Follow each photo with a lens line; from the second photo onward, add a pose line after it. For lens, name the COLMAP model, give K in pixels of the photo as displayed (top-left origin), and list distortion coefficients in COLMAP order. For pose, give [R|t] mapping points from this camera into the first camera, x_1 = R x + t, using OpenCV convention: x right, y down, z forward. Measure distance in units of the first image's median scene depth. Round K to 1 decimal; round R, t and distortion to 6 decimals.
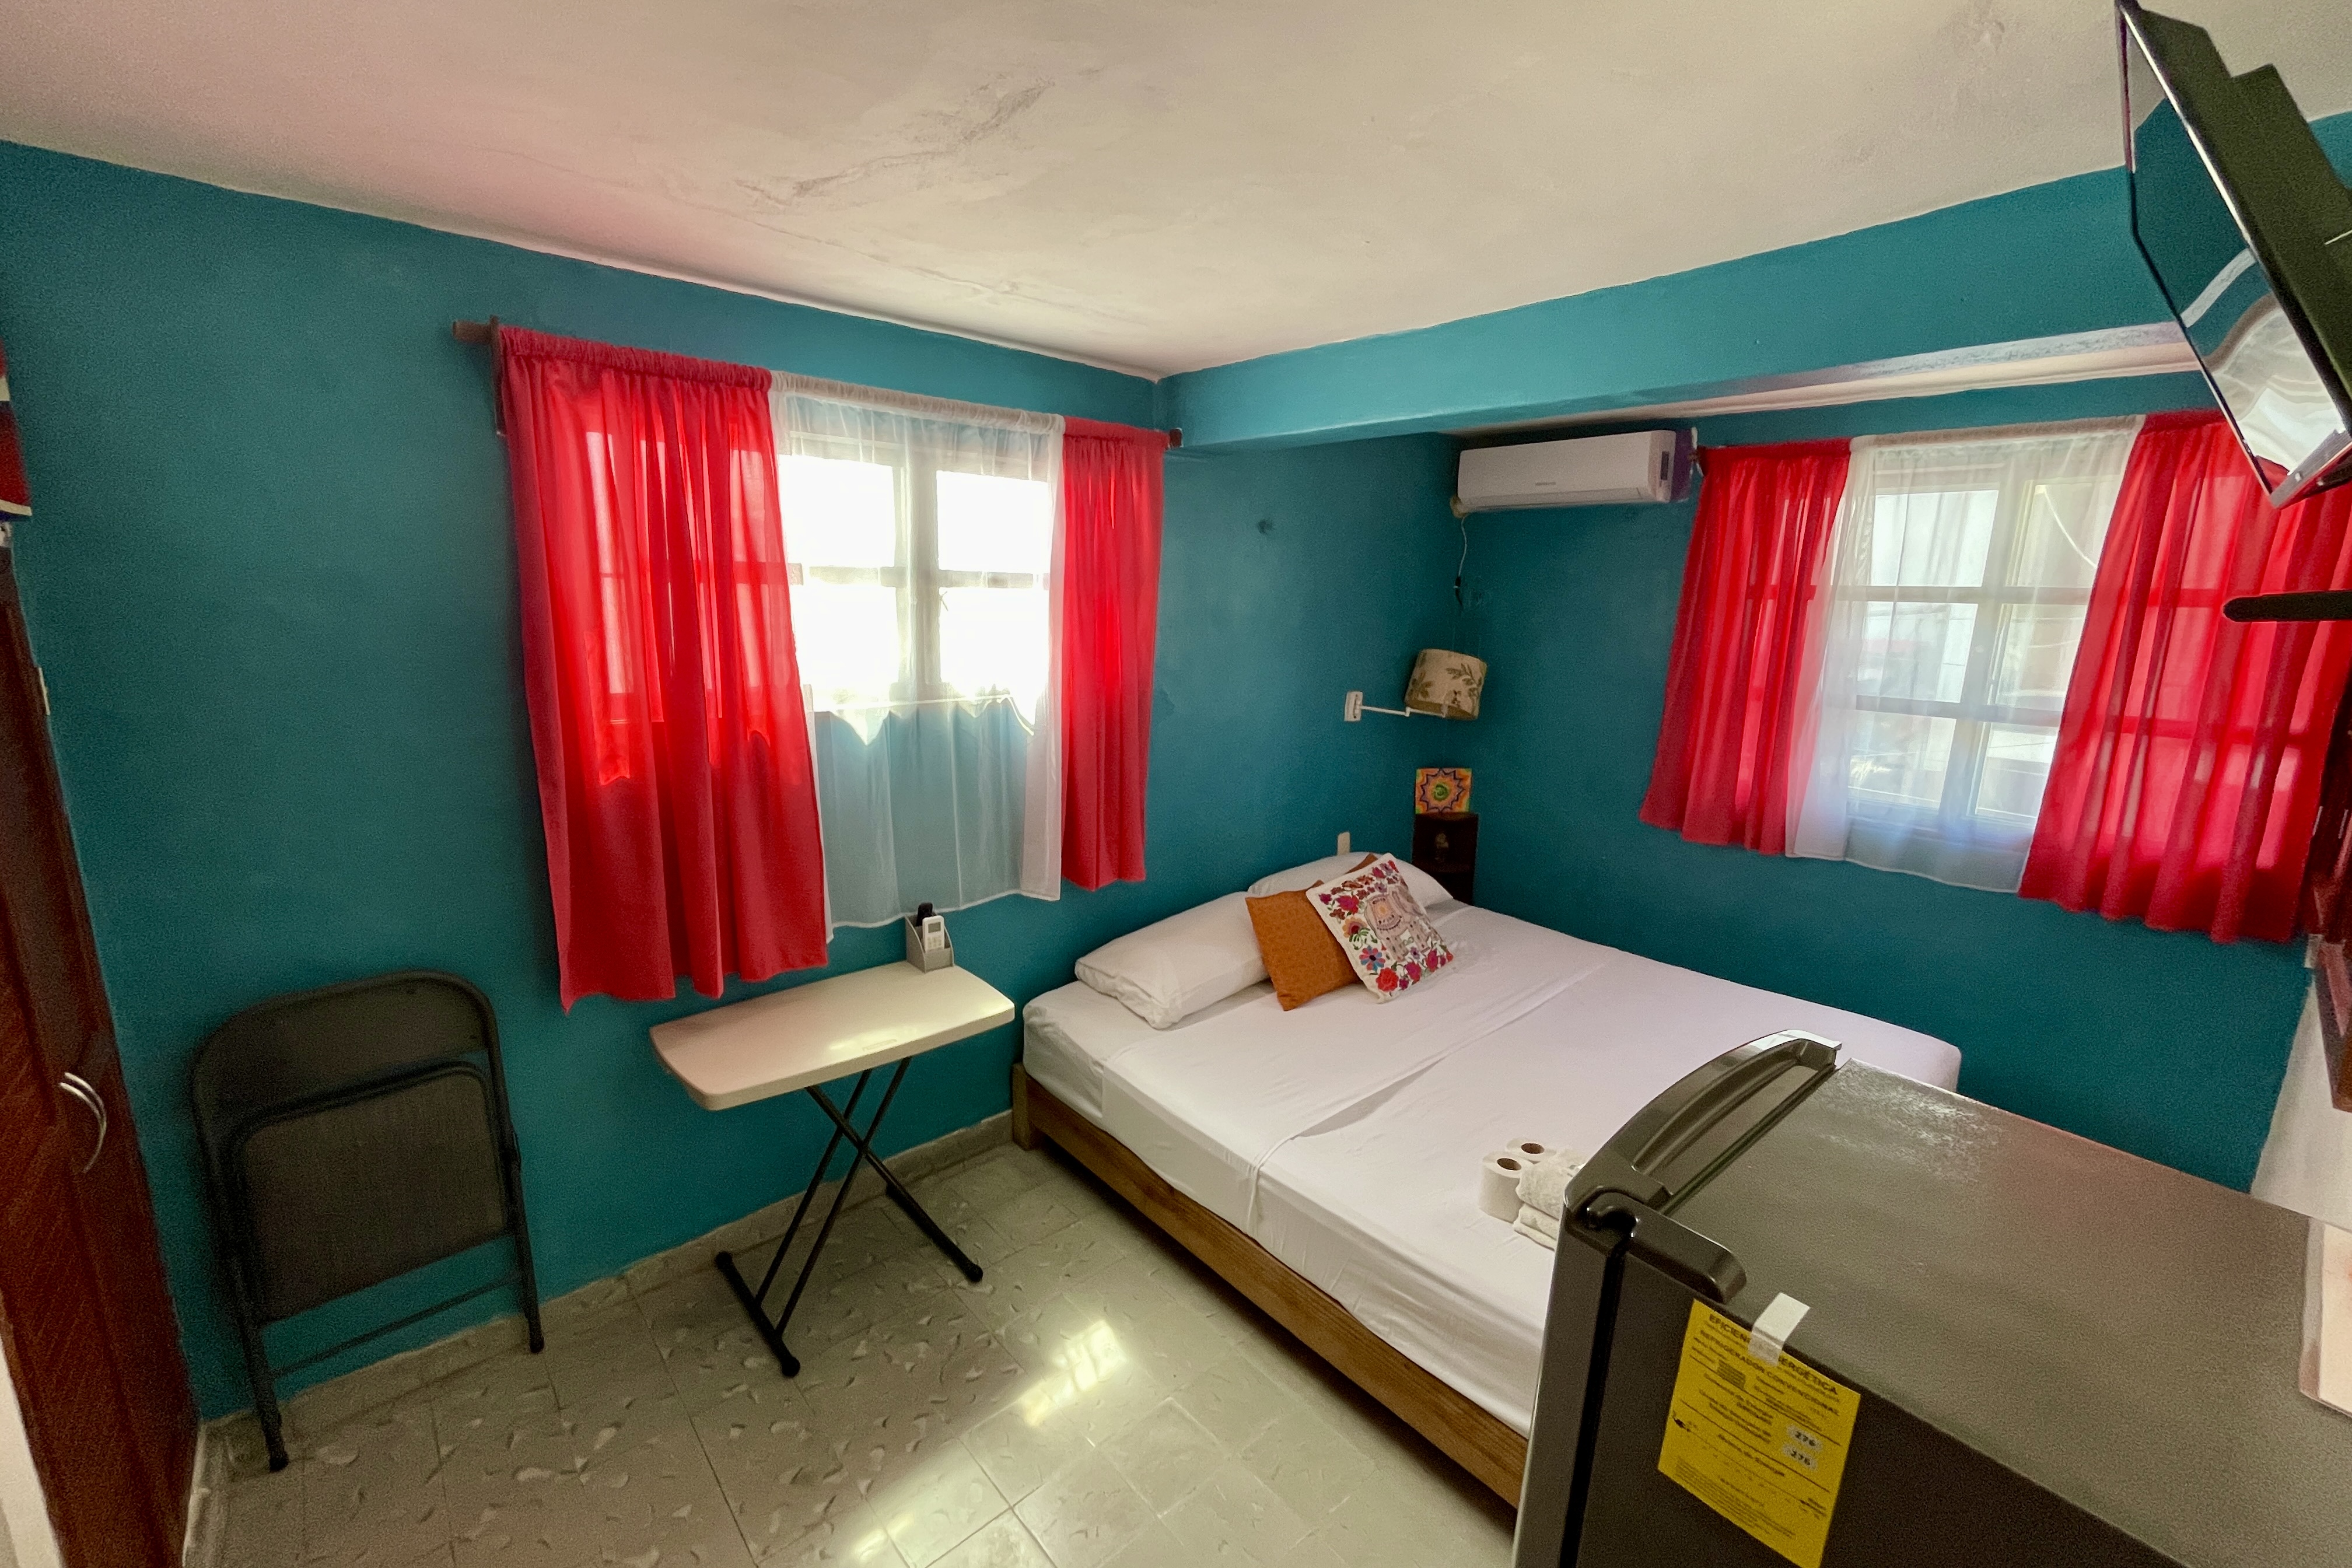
lens RADIAL K [[945.8, 0, 1176.4], [0, 945.8, 786.0], [0, 0, 1]] dist [-0.002976, -0.000512]
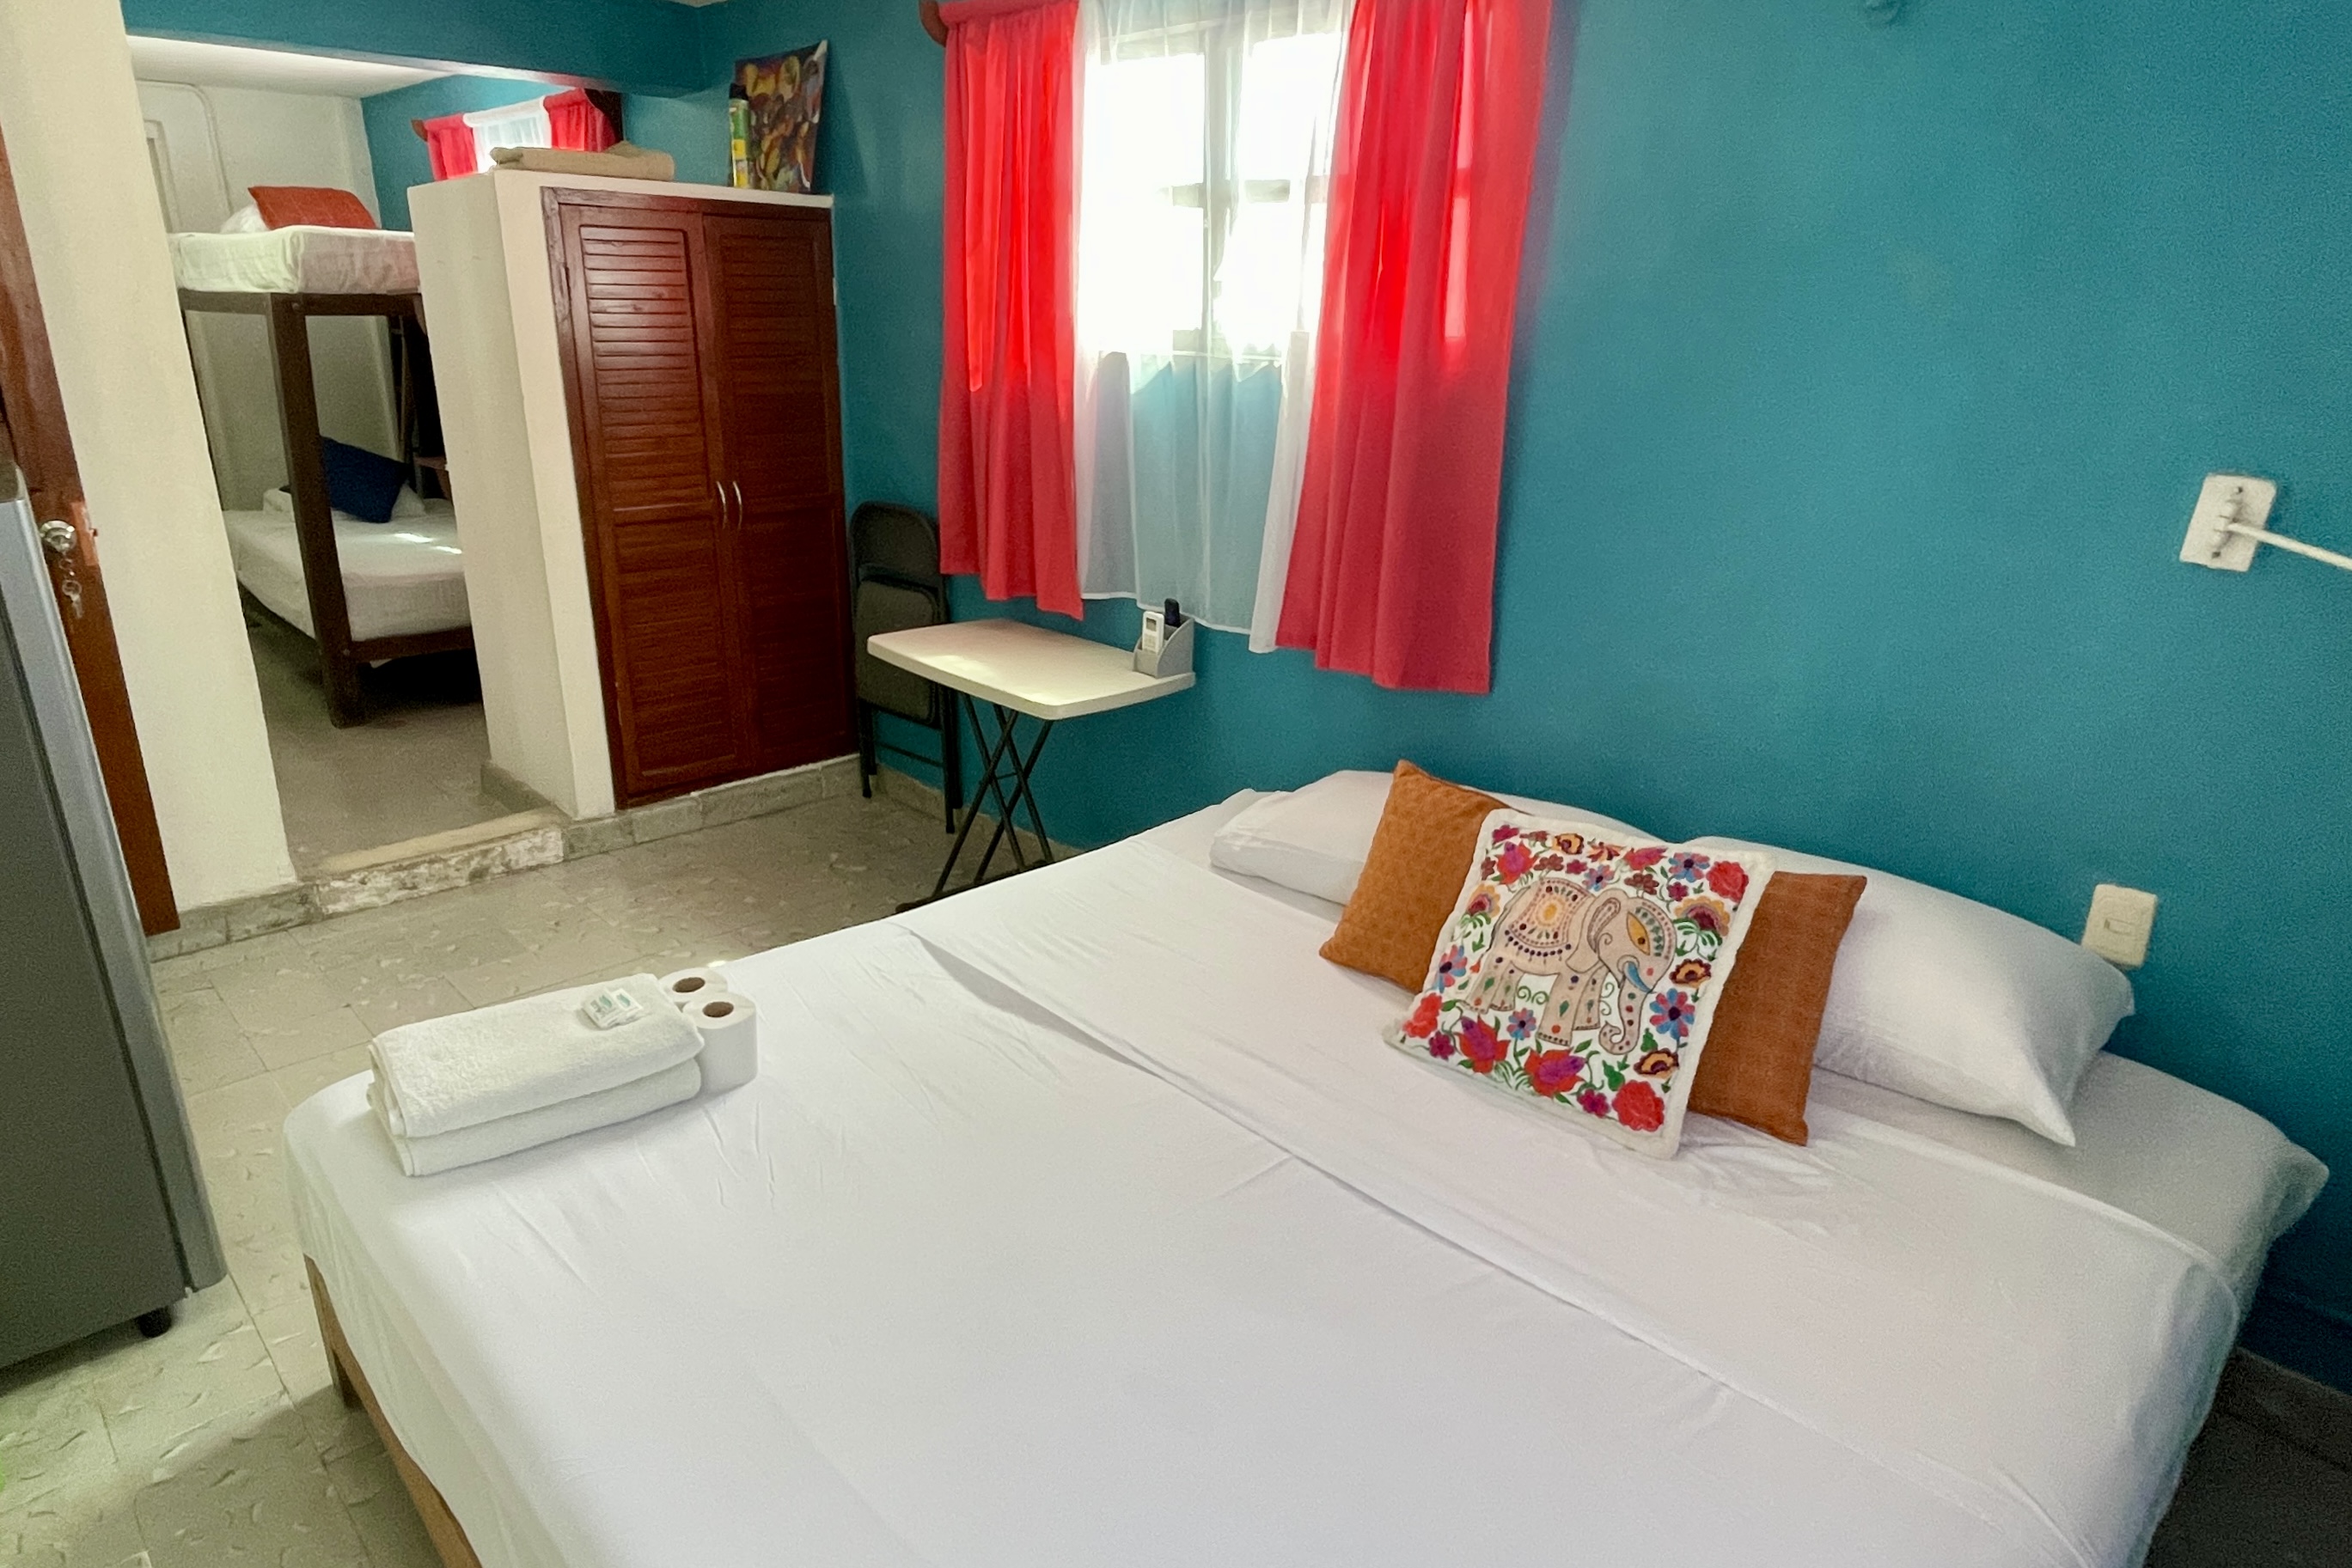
lens RADIAL K [[1388.6, 0, 1176.0], [0, 1388.6, 784.0], [0, 0, 1]] dist [-0.002401, -0.001483]
pose [[0.045338, 0.311636, -0.949119, 0.847433], [-0.221031, 0.929678, 0.294694, -0.079496], [0.974212, 0.196424, 0.111031, 0.788668]]
